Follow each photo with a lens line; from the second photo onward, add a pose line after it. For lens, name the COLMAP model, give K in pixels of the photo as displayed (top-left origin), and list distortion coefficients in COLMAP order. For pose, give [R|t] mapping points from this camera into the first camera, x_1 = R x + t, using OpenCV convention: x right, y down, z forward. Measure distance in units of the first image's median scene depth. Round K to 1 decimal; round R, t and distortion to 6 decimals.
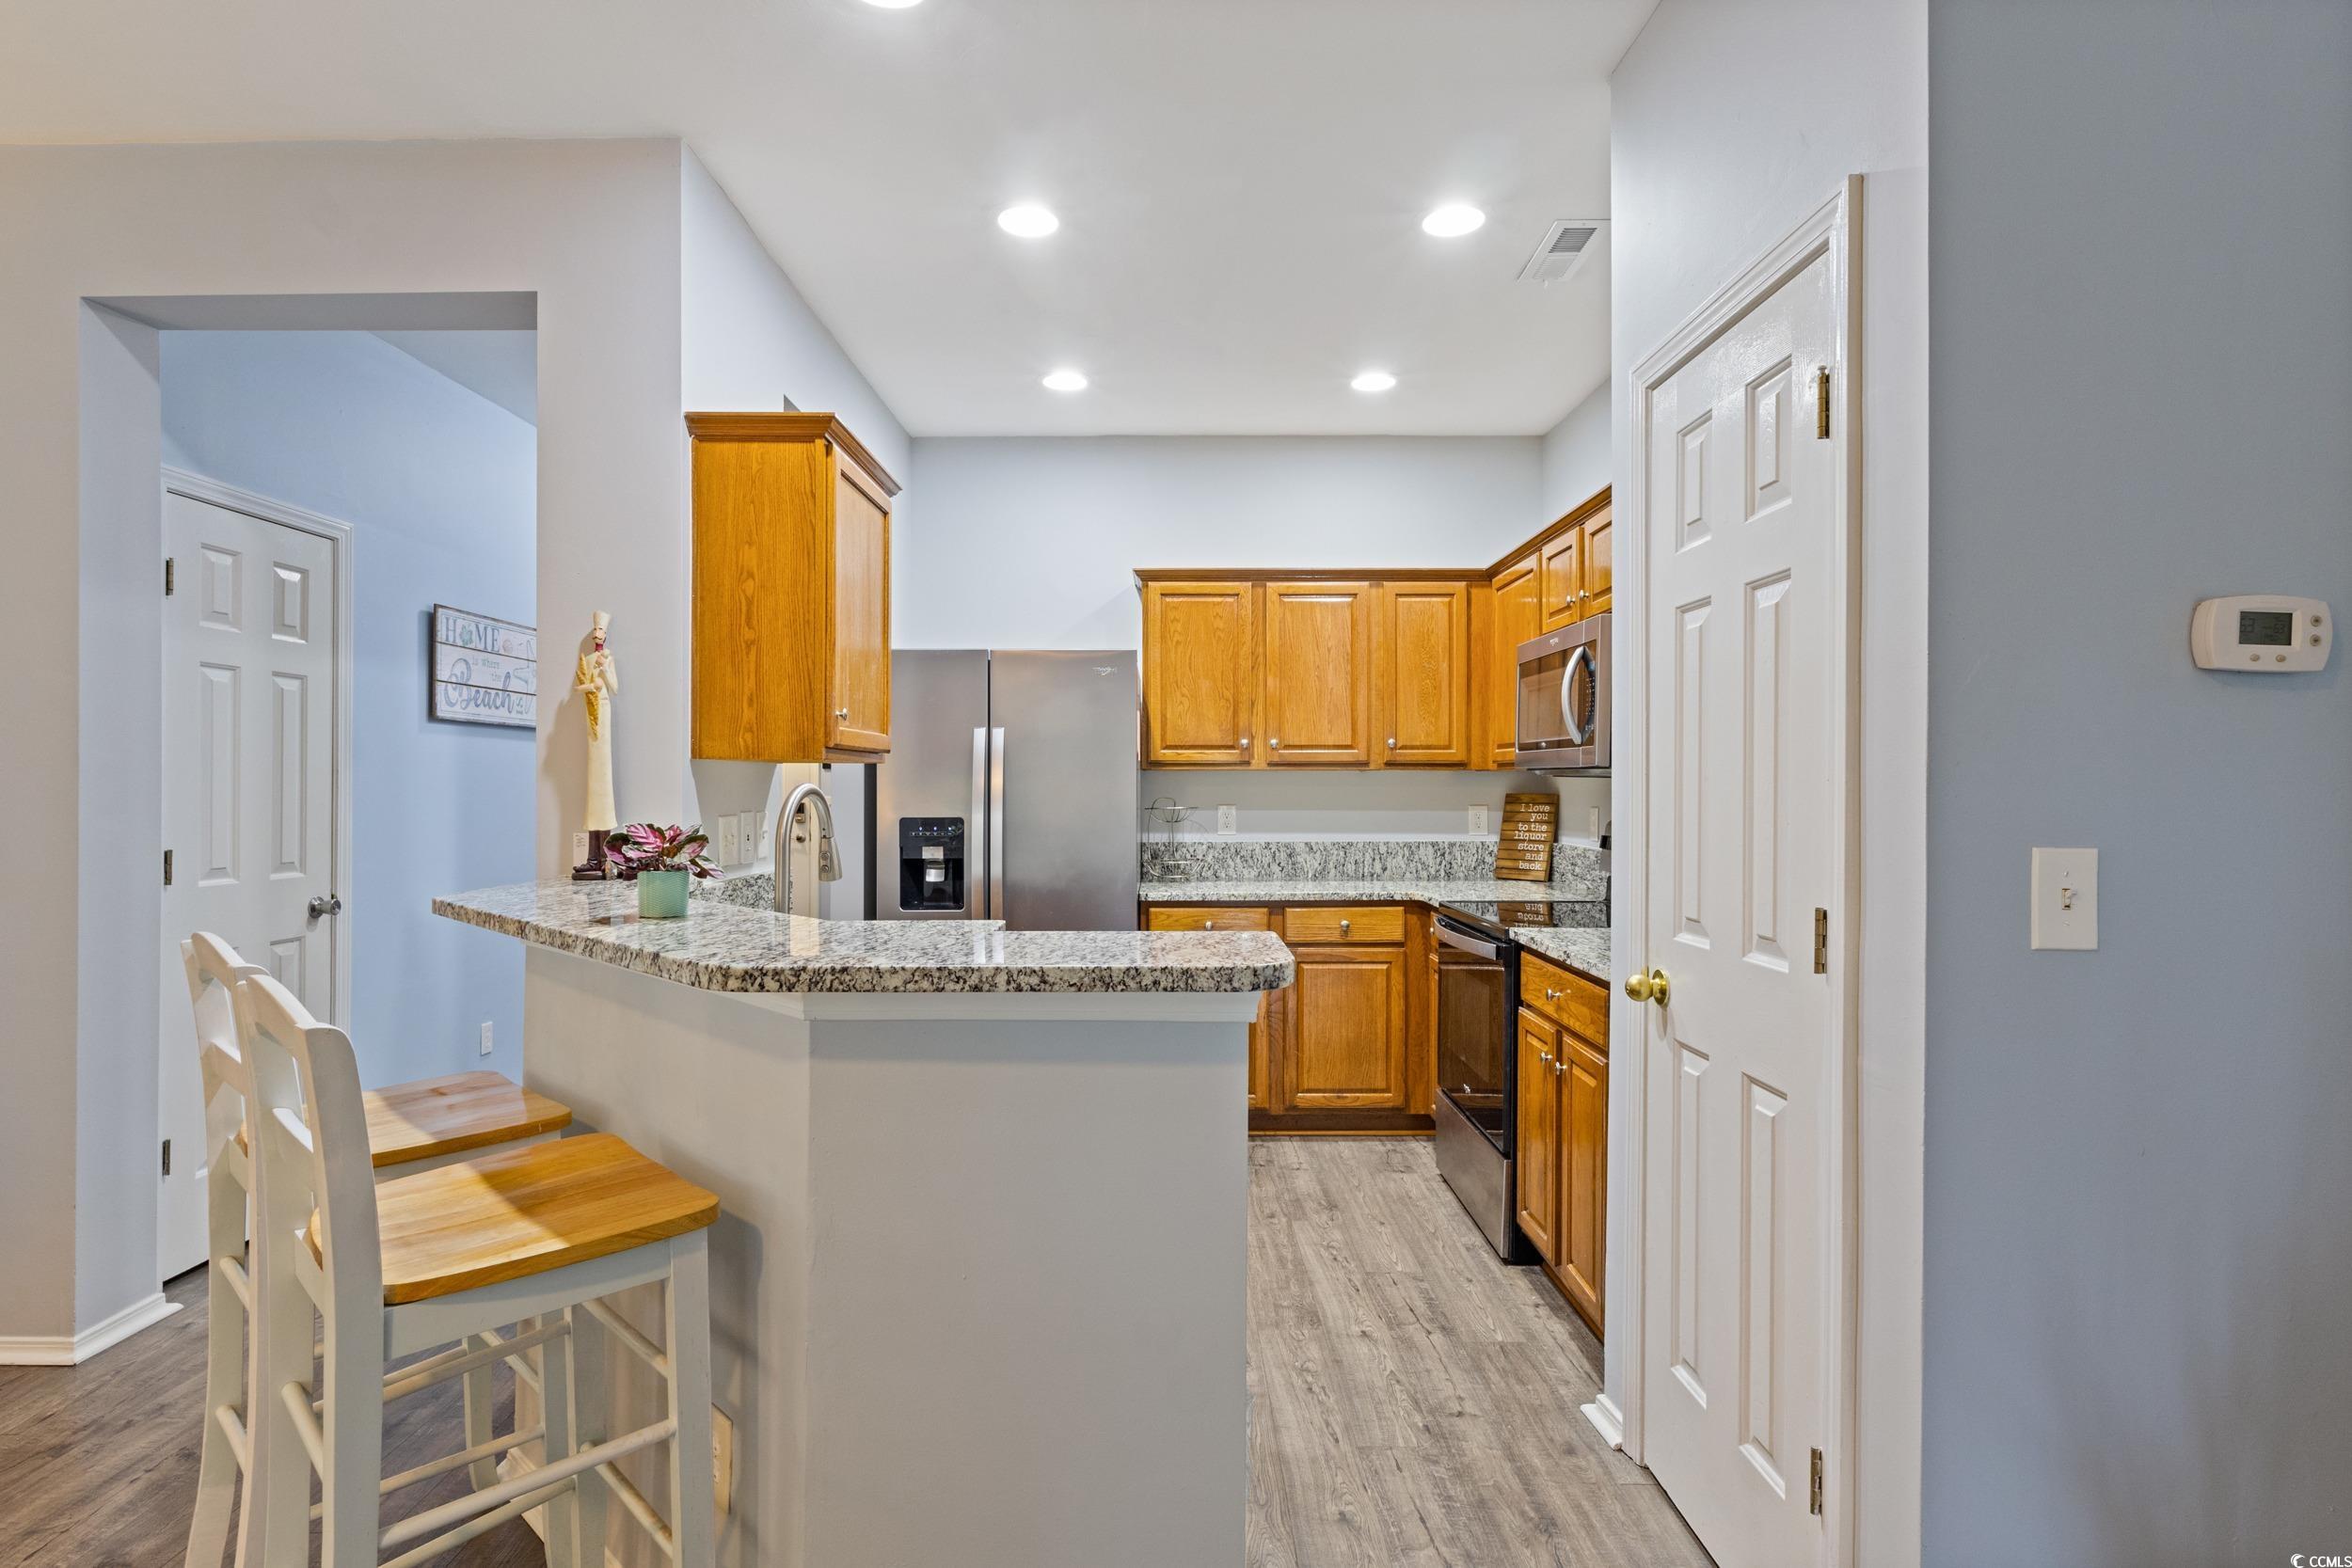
lens RADIAL K [[1176.8, 0, 1165.2], [0, 1176.8, 786.9], [0, 0, 1]] dist [0.005686, -0.001799]
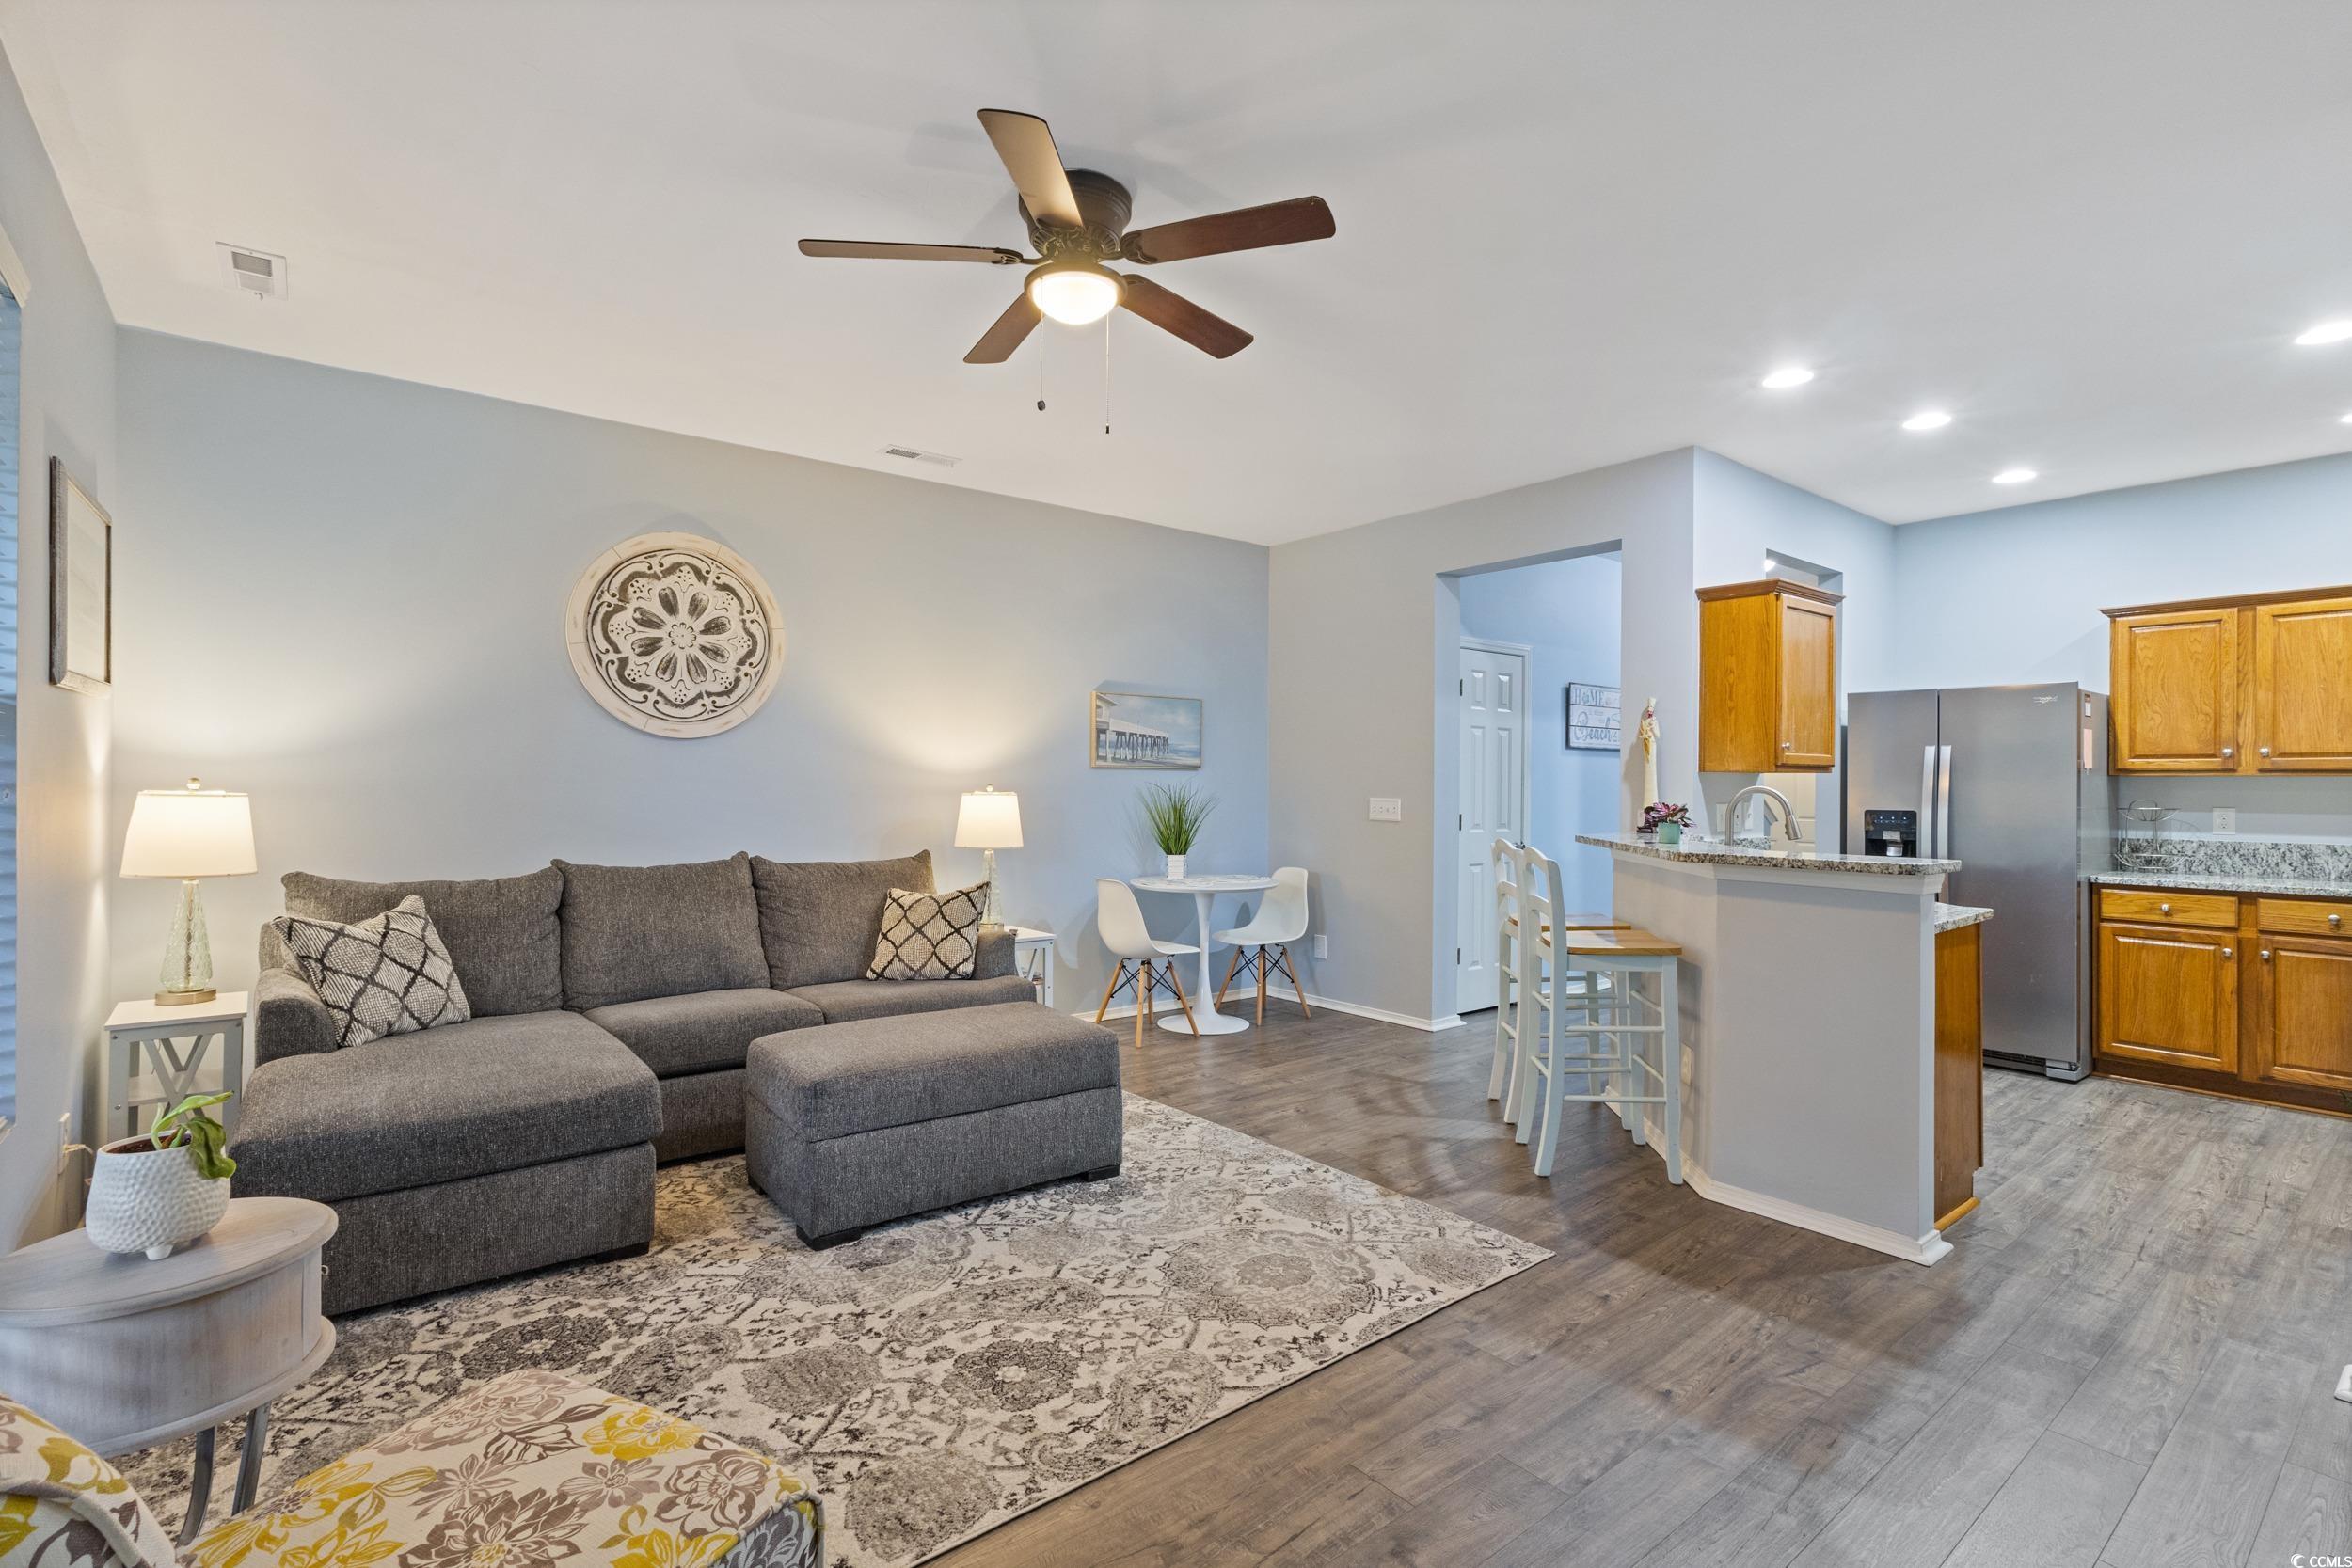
lens RADIAL K [[1087.5, 0, 1161.7], [0, 1087.5, 770.7], [0, 0, 1]] dist [0.004263, -0.000207]
pose [[0.620967, -0.003269, -0.783830, 0.285757], [-0.008039, 0.999912, -0.010539, -0.000482], [0.783796, 0.012846, 0.620886, -0.501629]]
